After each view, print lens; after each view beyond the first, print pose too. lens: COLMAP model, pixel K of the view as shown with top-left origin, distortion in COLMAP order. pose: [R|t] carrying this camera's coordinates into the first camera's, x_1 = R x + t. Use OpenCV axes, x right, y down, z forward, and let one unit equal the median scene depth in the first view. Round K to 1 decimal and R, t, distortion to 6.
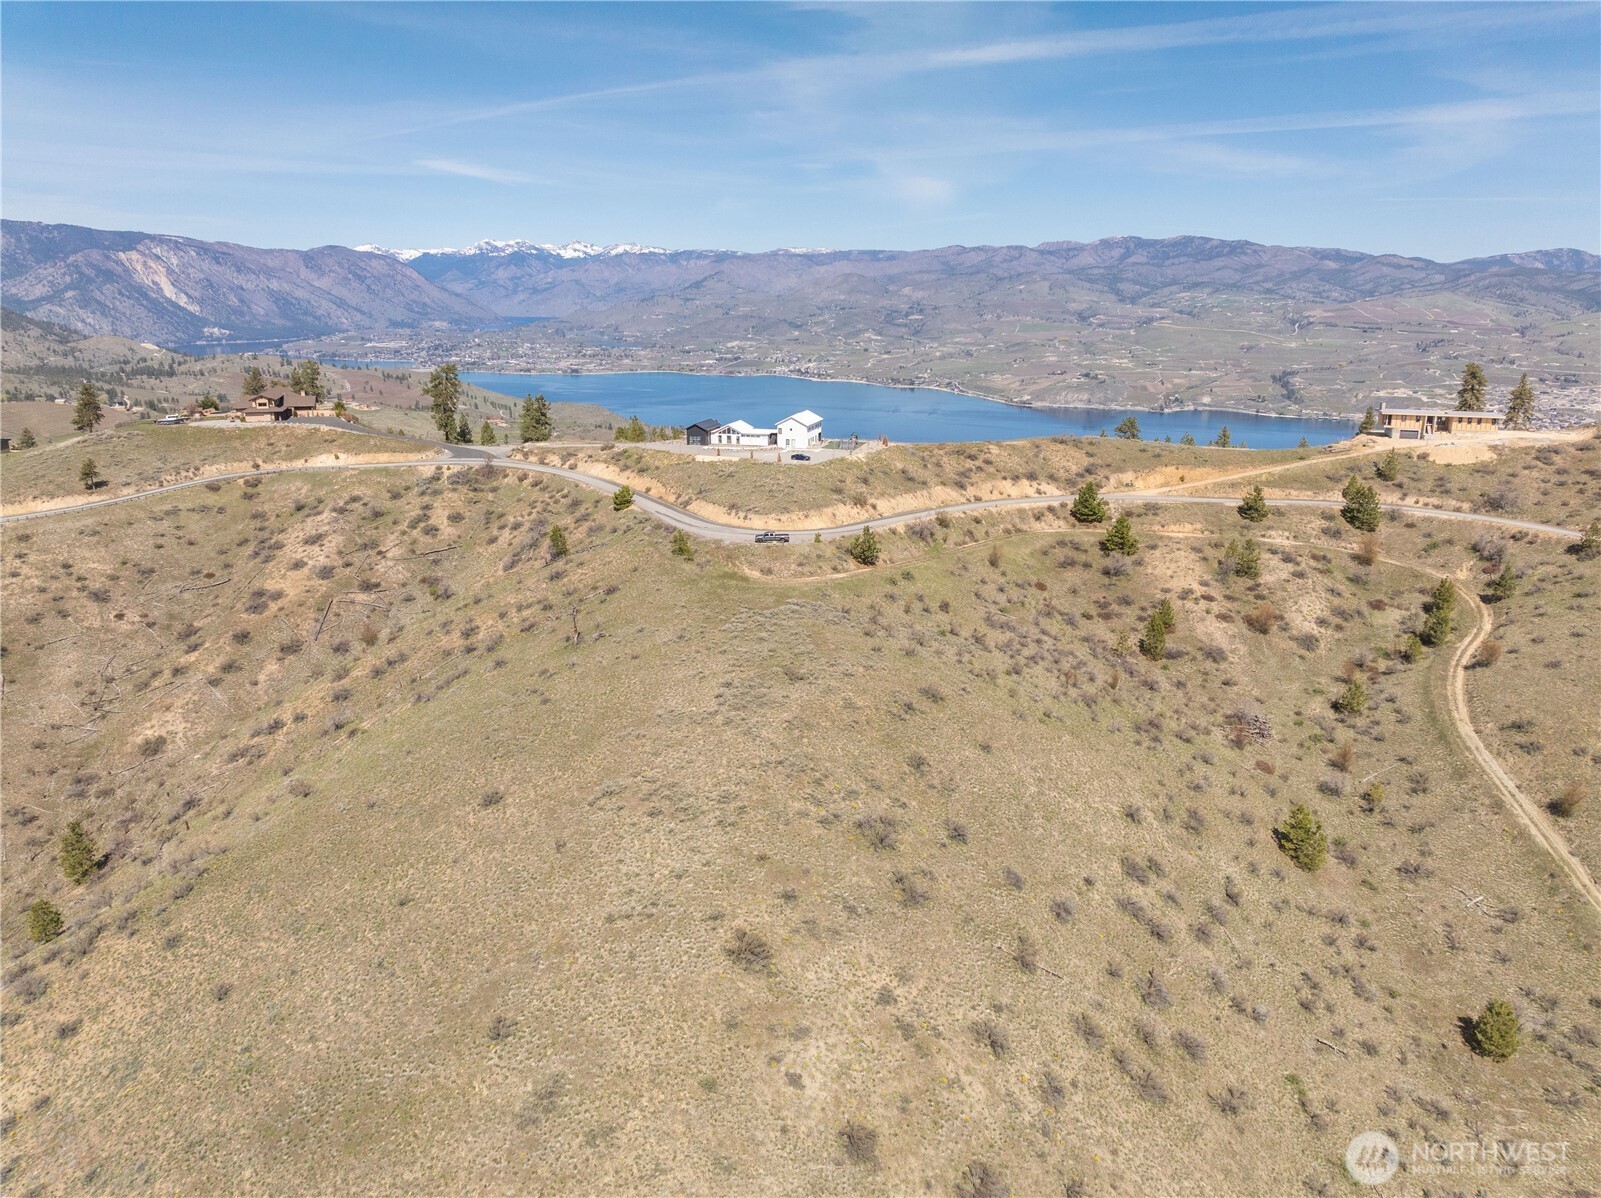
lens RADIAL K [[1131.5, 0, 803.1], [0, 1131.5, 597.4], [0, 0, 1]] dist [-0.042832, 0.007970]
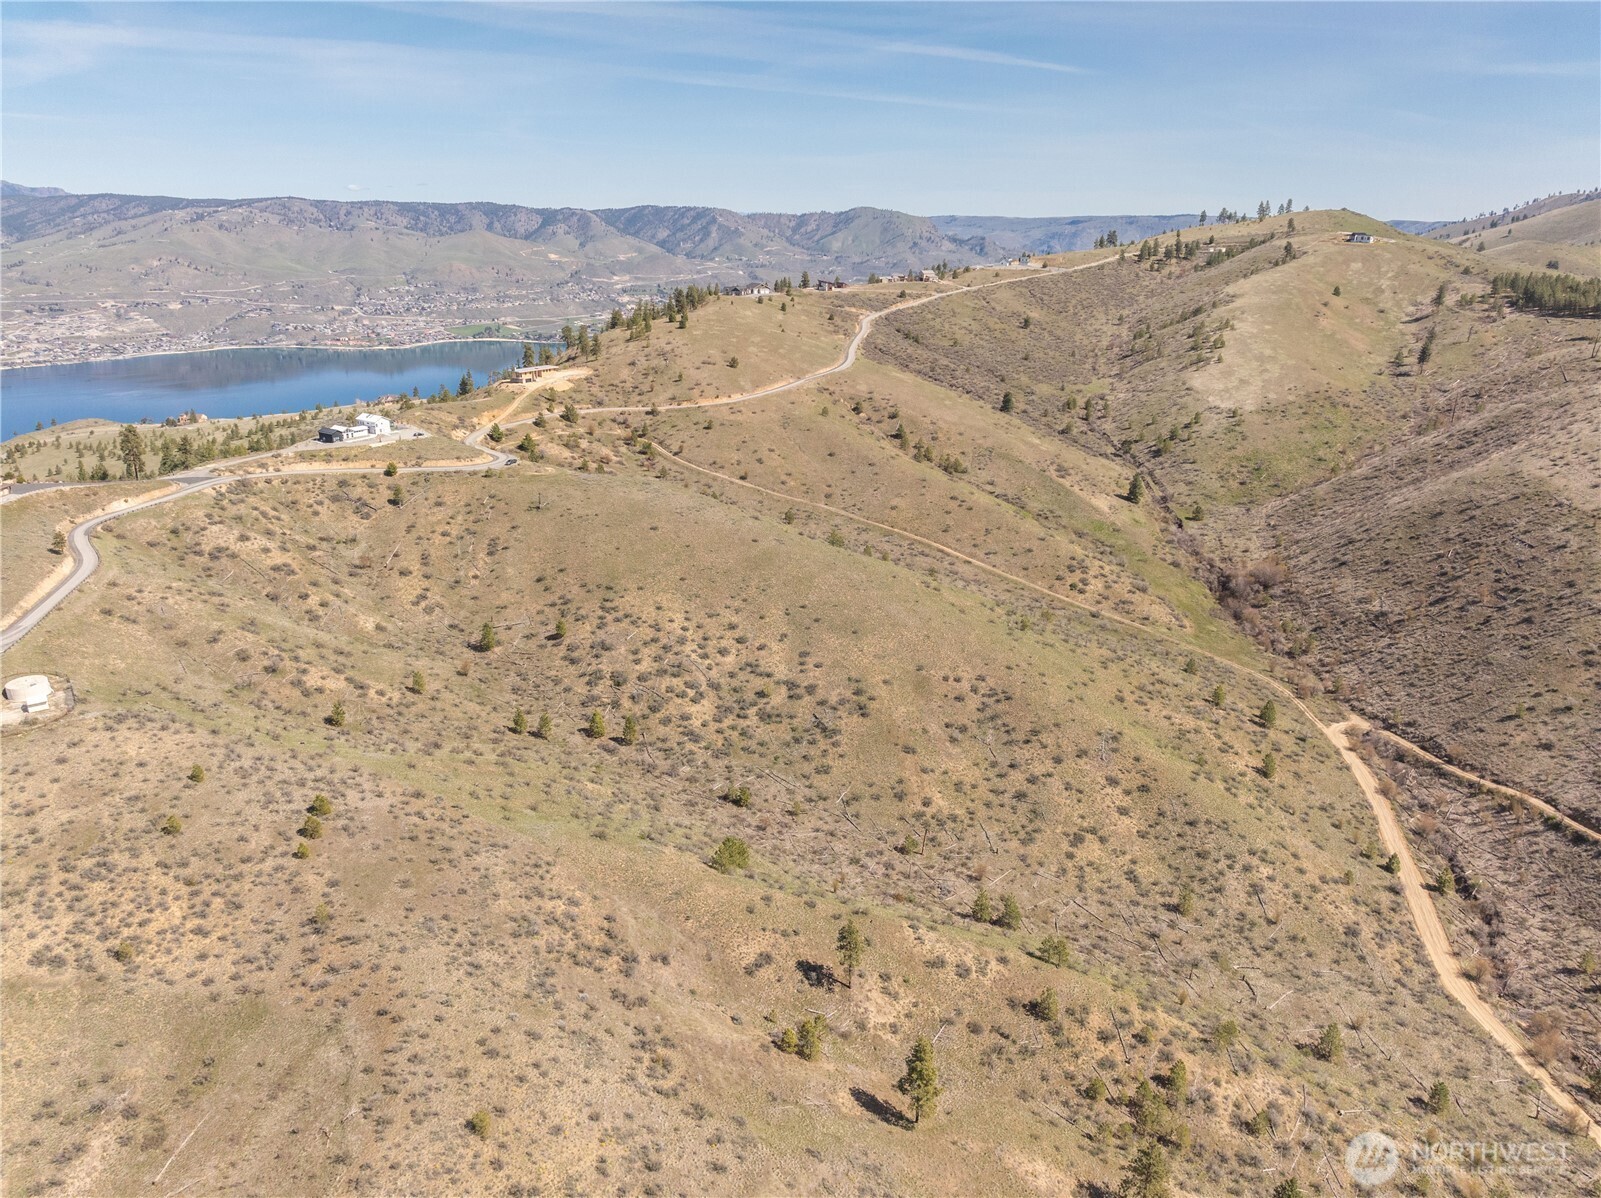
lens RADIAL K [[1131.5, 0, 802.9], [0, 1131.5, 594.2], [0, 0, 1]] dist [-0.042832, 0.007970]
pose [[0.336739, -0.301953, 0.891870, -0.089275], [0.242889, 0.942987, 0.227553, -0.008066], [-0.909732, 0.140000, 0.390881, -0.018657]]
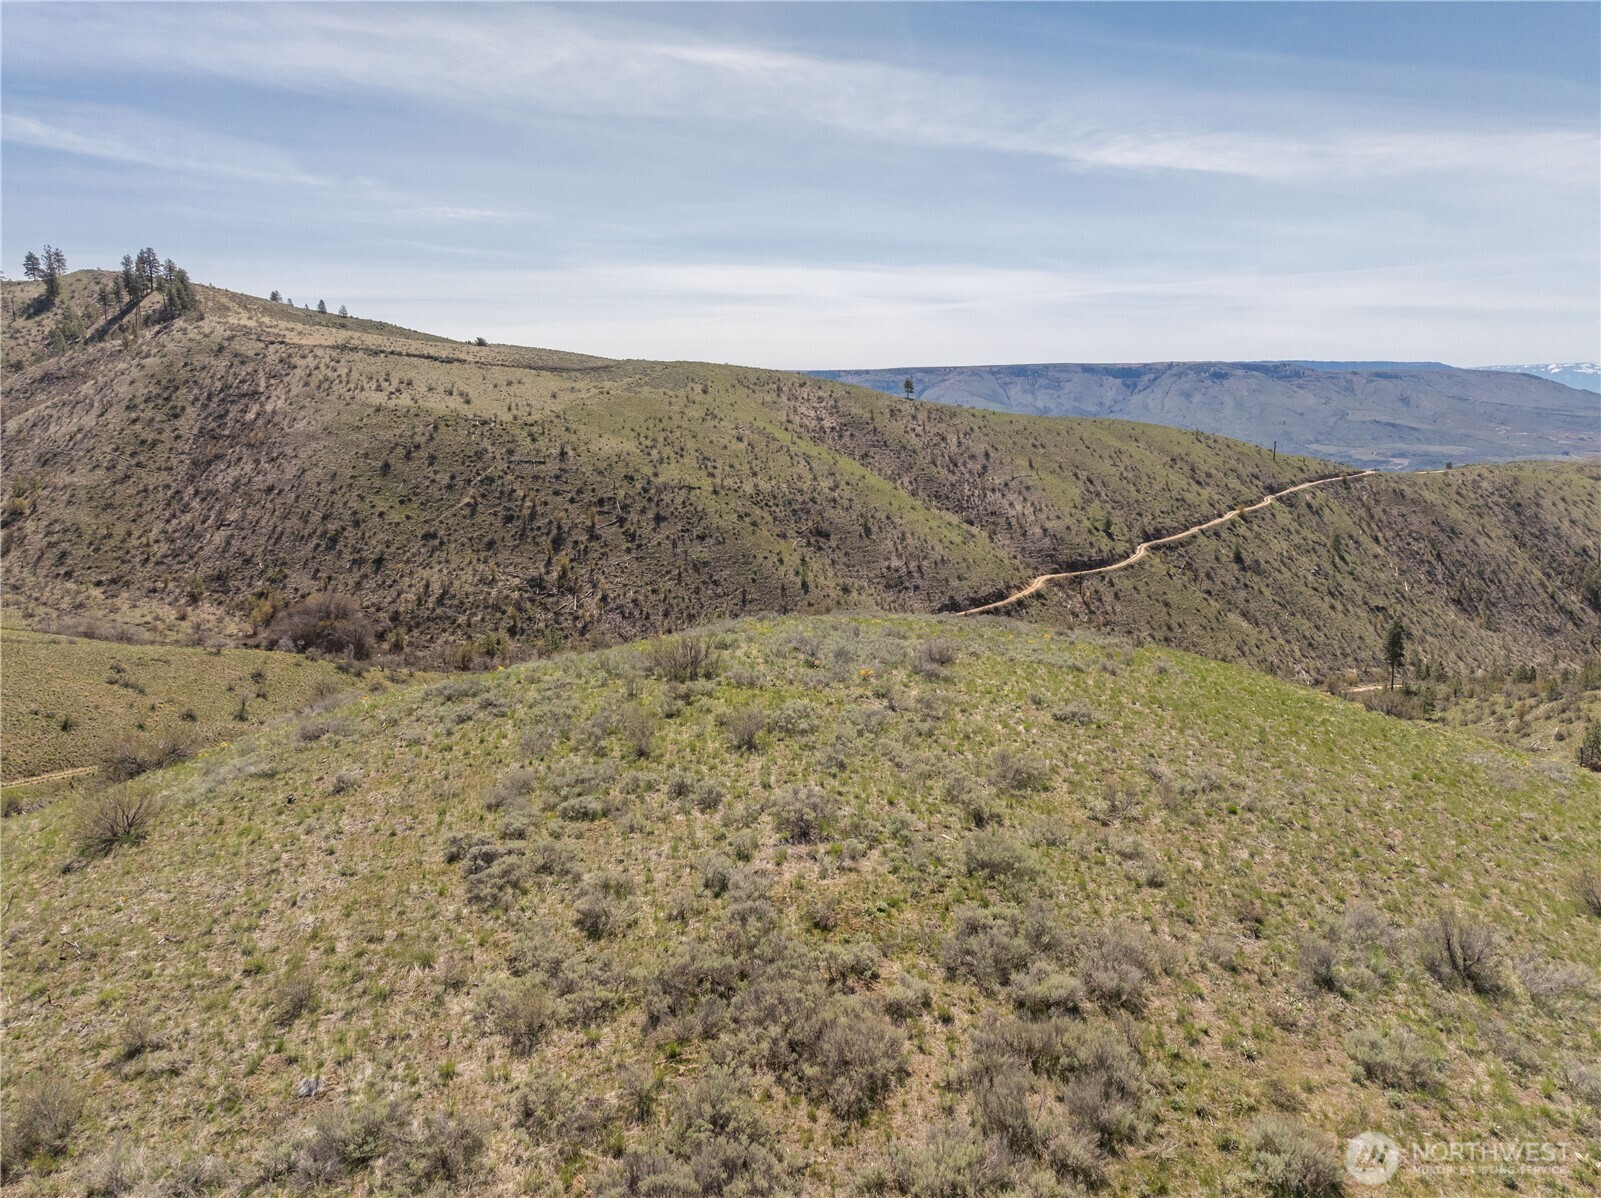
lens RADIAL K [[1131.5, 0, 802.1], [0, 1131.5, 600.0], [0, 0, 1]] dist [-0.042832, 0.007970]
pose [[-0.999252, -0.004494, 0.038406, -0.001488], [0.013036, 0.895931, 0.444003, -0.002020], [-0.036404, 0.444171, -0.895202, 0.040097]]
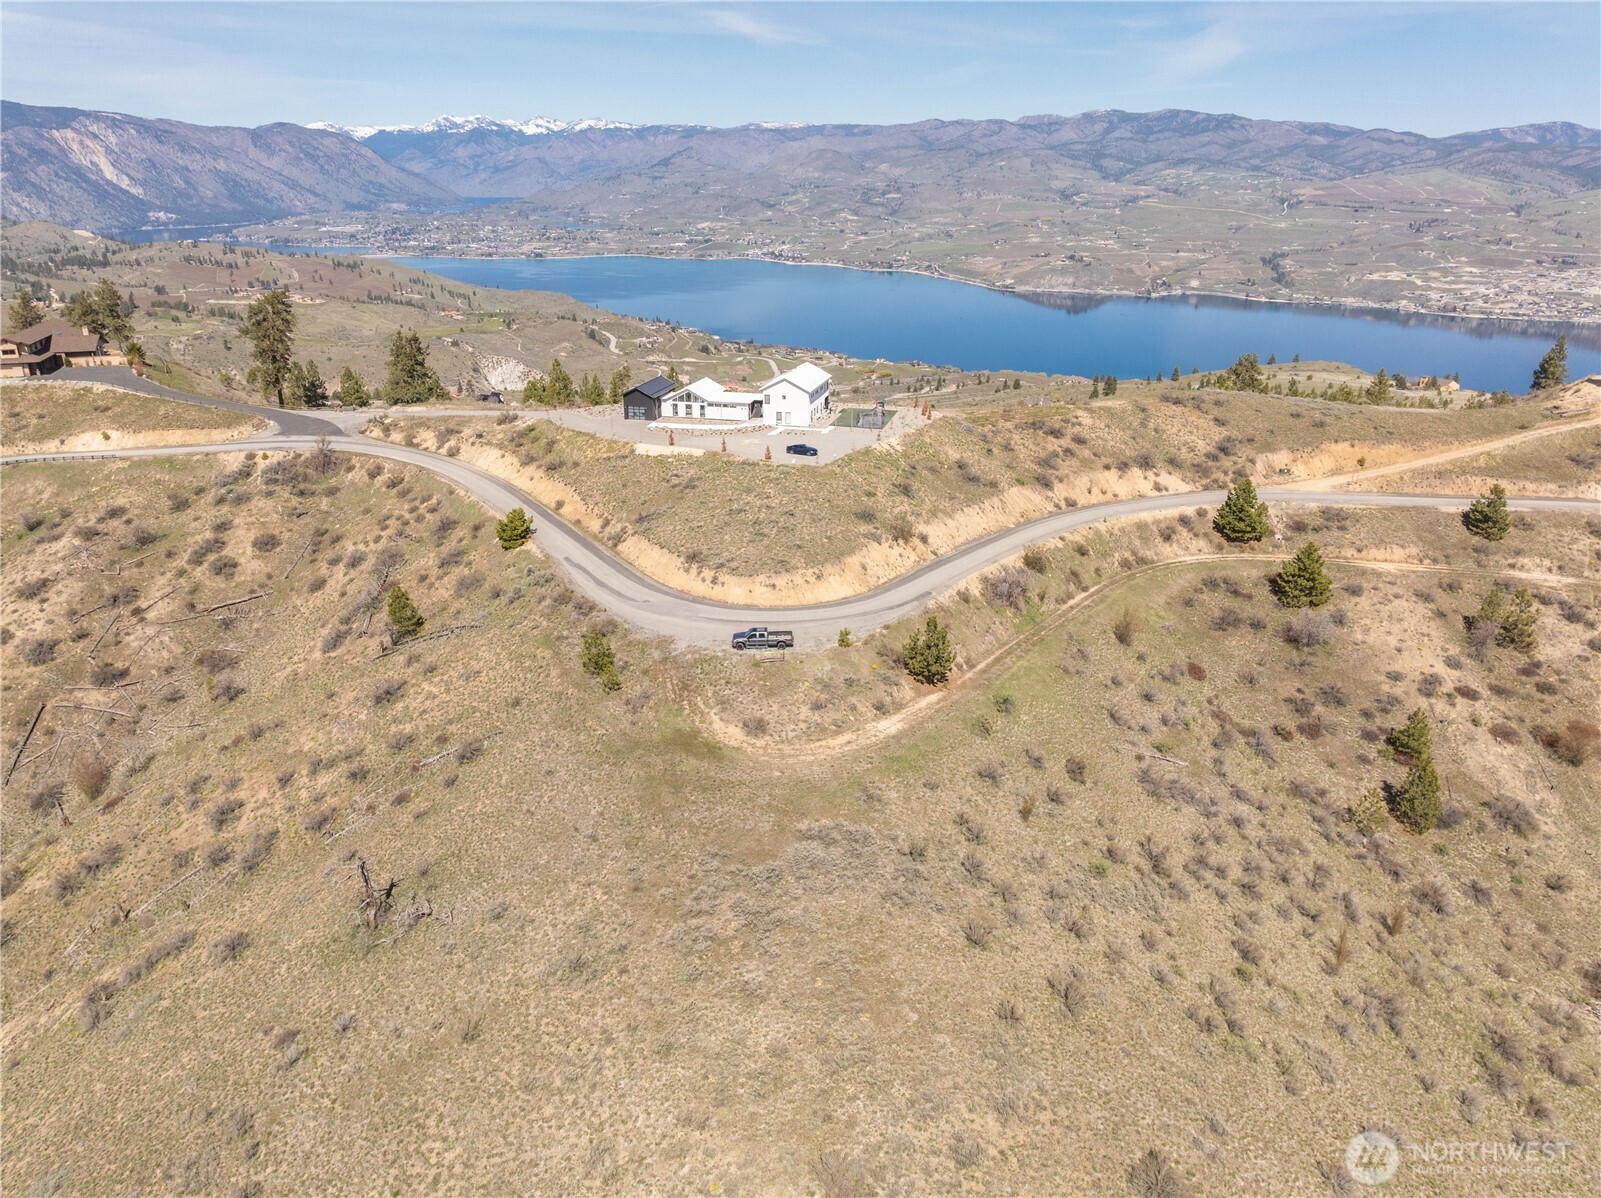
lens RADIAL K [[1131.5, 0, 803.7], [0, 1131.5, 600.7], [0, 0, 1]] dist [-0.042832, 0.007970]
pose [[0.999719, -0.011223, 0.020869, -0.000845], [0.009044, 0.994771, 0.101727, -0.005811], [-0.021901, -0.101510, 0.994593, 0.020344]]
